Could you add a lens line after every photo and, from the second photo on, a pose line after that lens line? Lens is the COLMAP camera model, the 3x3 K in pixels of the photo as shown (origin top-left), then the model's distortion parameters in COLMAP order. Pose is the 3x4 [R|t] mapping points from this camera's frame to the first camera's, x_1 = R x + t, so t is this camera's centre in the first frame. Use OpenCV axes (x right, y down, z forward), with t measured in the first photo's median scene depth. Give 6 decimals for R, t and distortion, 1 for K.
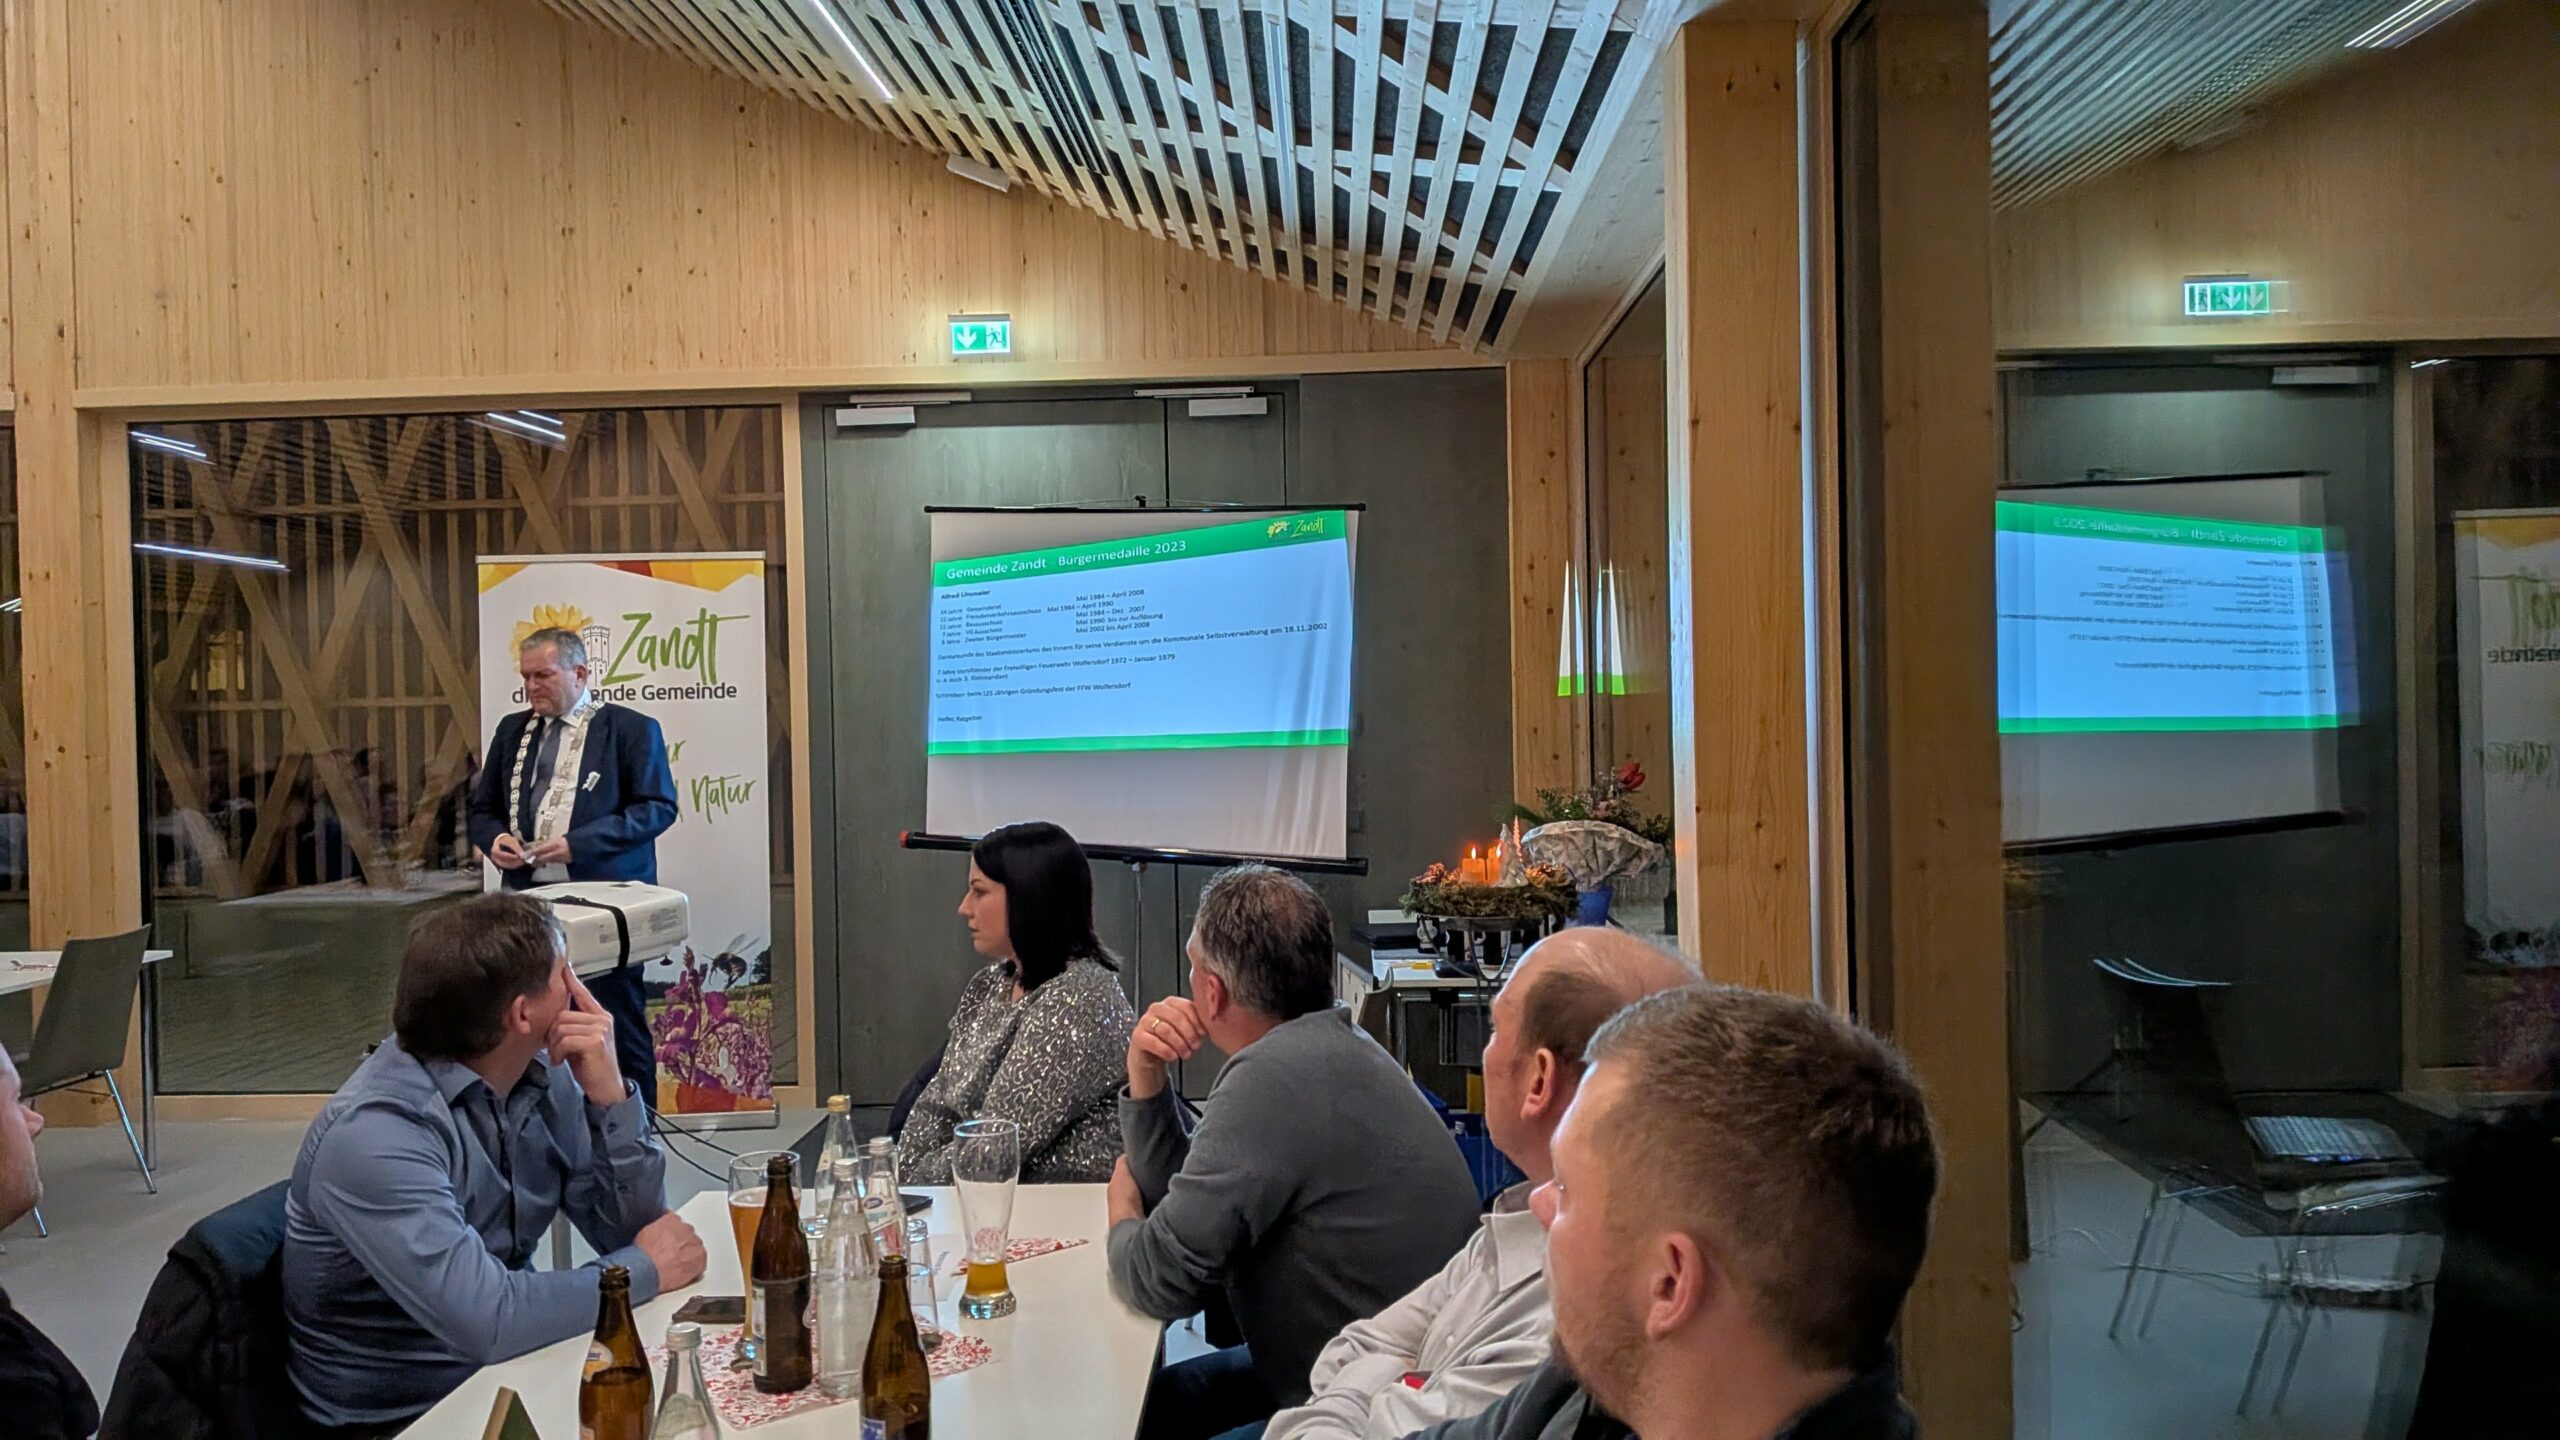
lens RADIAL K [[1868.7, 0, 1254.6], [0, 1868.7, 715.9], [0, 0, 1]] dist [0.062911, -0.094426]
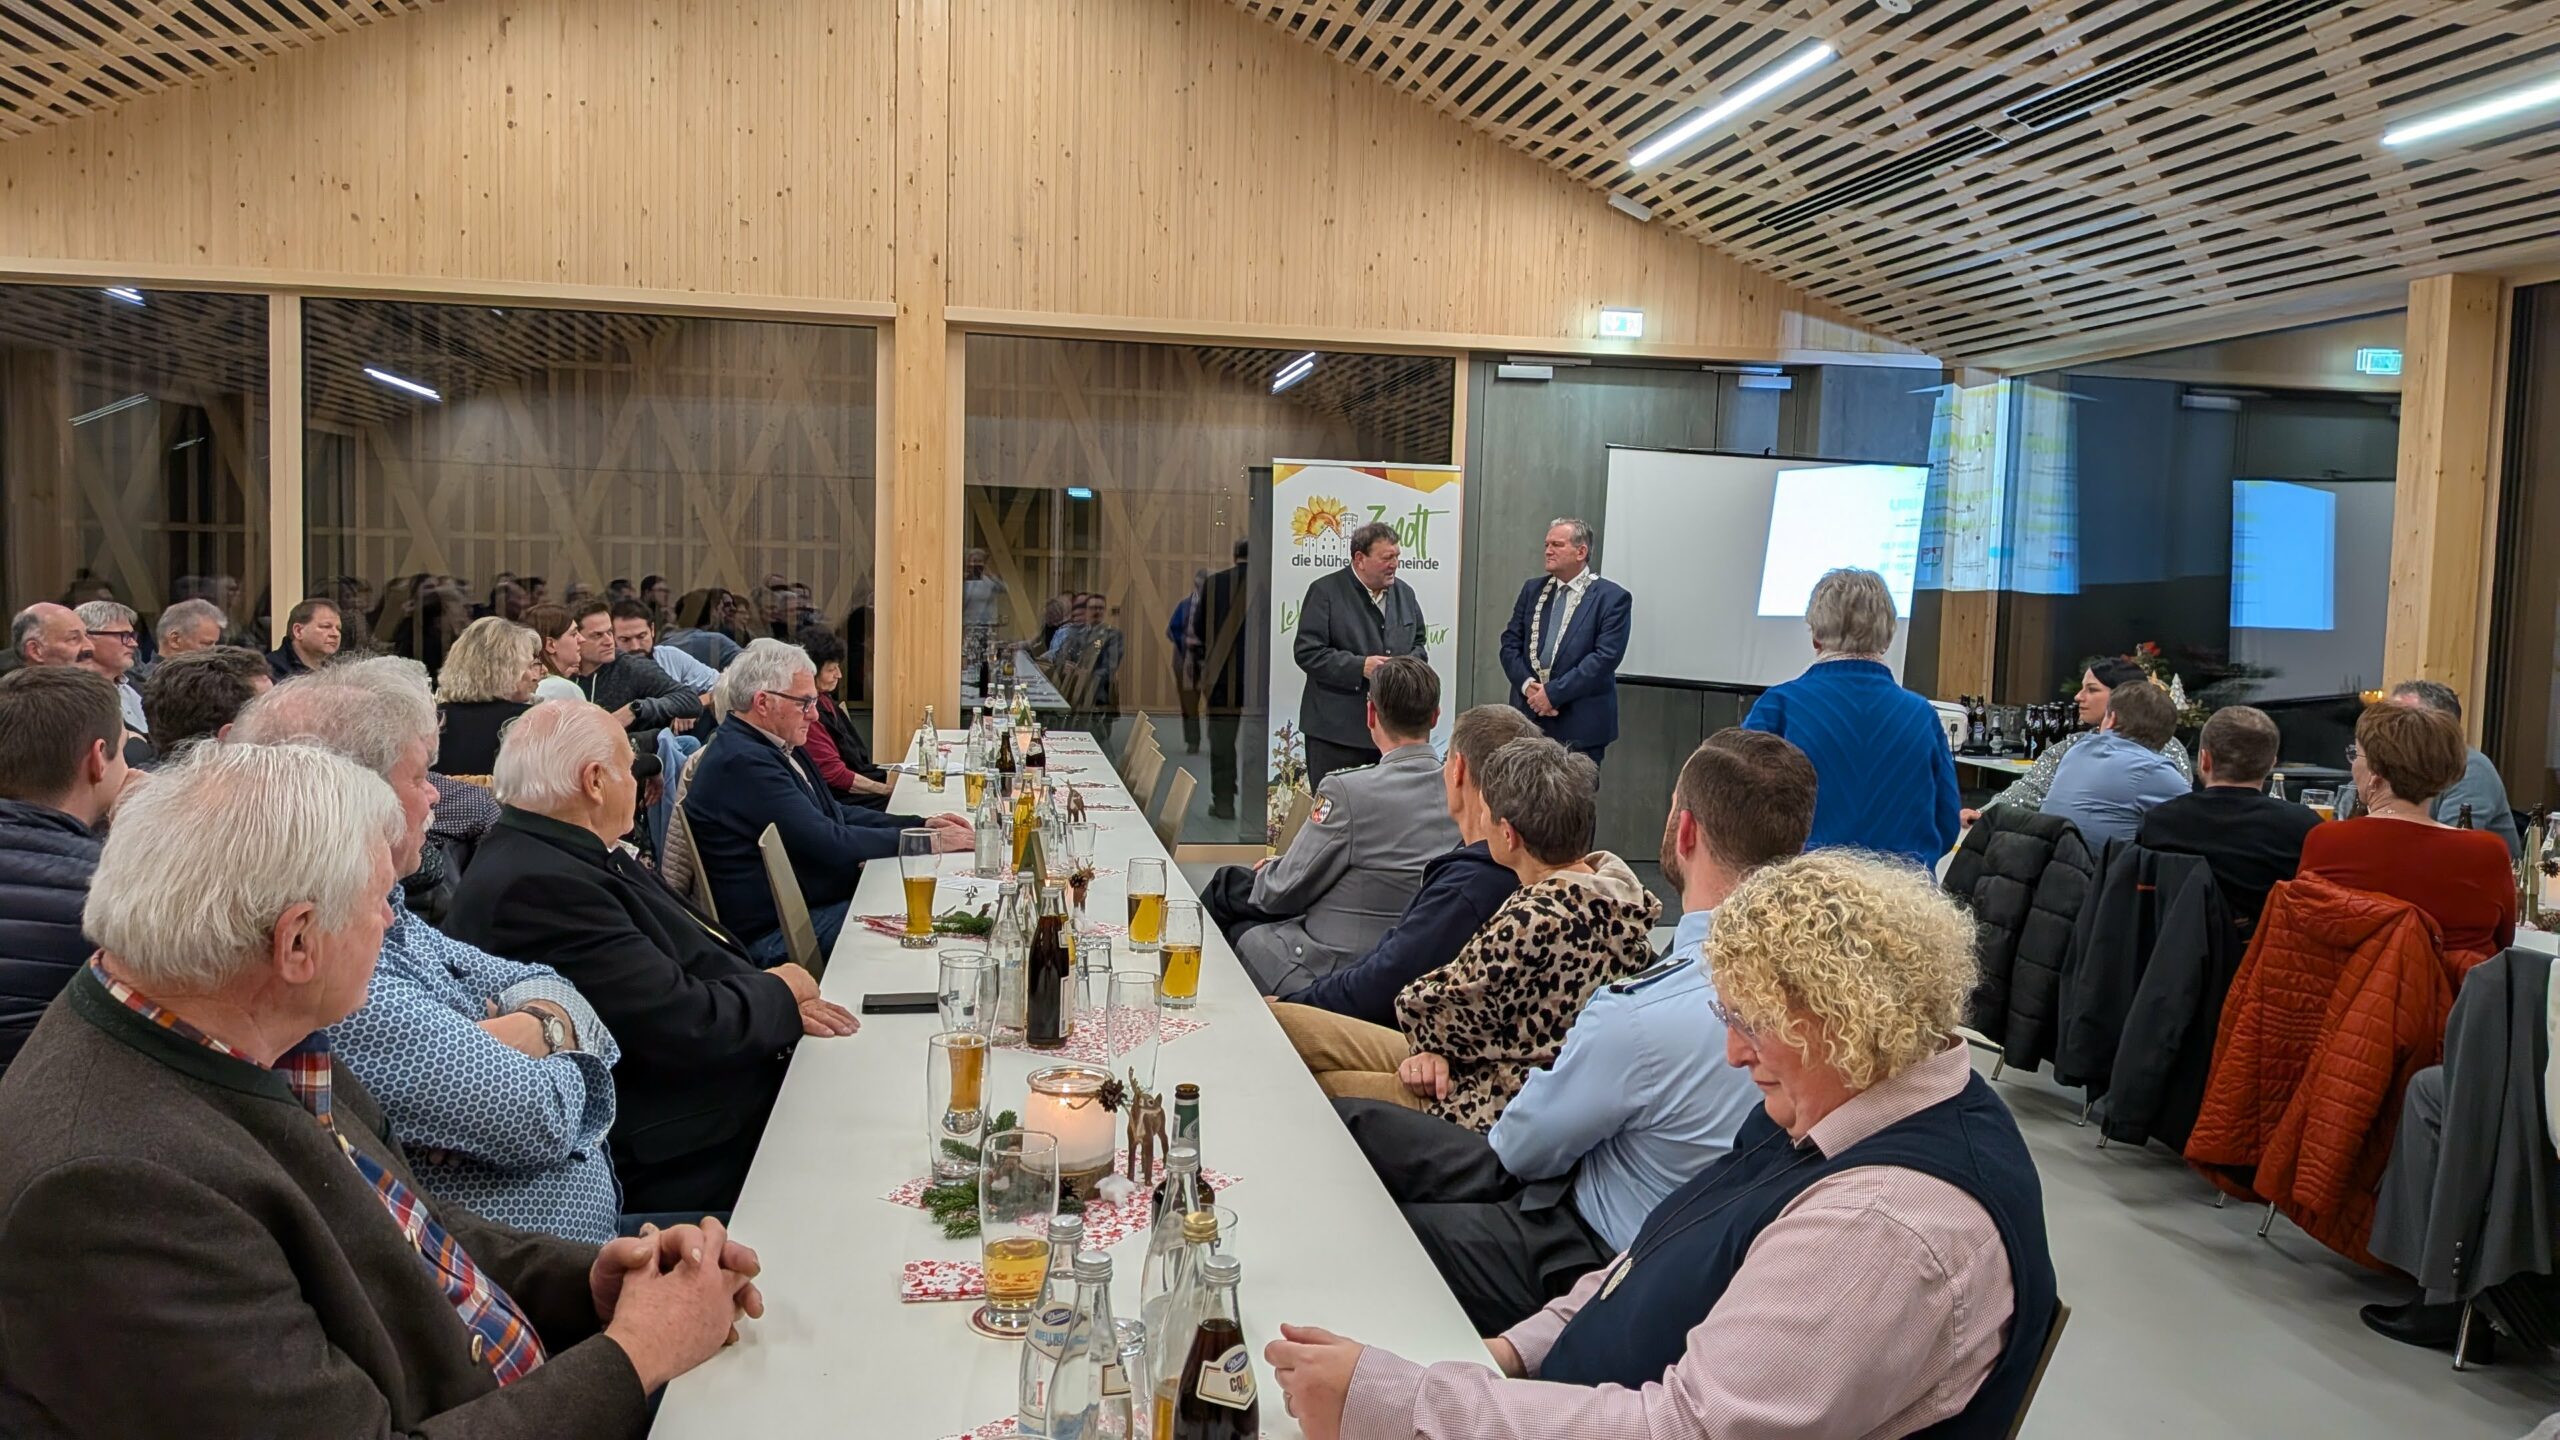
lens RADIAL K [[1868.7, 0, 1283.3], [0, 1868.7, 717.4], [0, 0, 1]] dist [0.062911, -0.094426]
pose [[0.974059, 0.033982, 0.223730, -0.688376], [-0.048969, 0.996888, 0.061783, 0.019614], [-0.220934, -0.071136, 0.972691, -0.341610]]
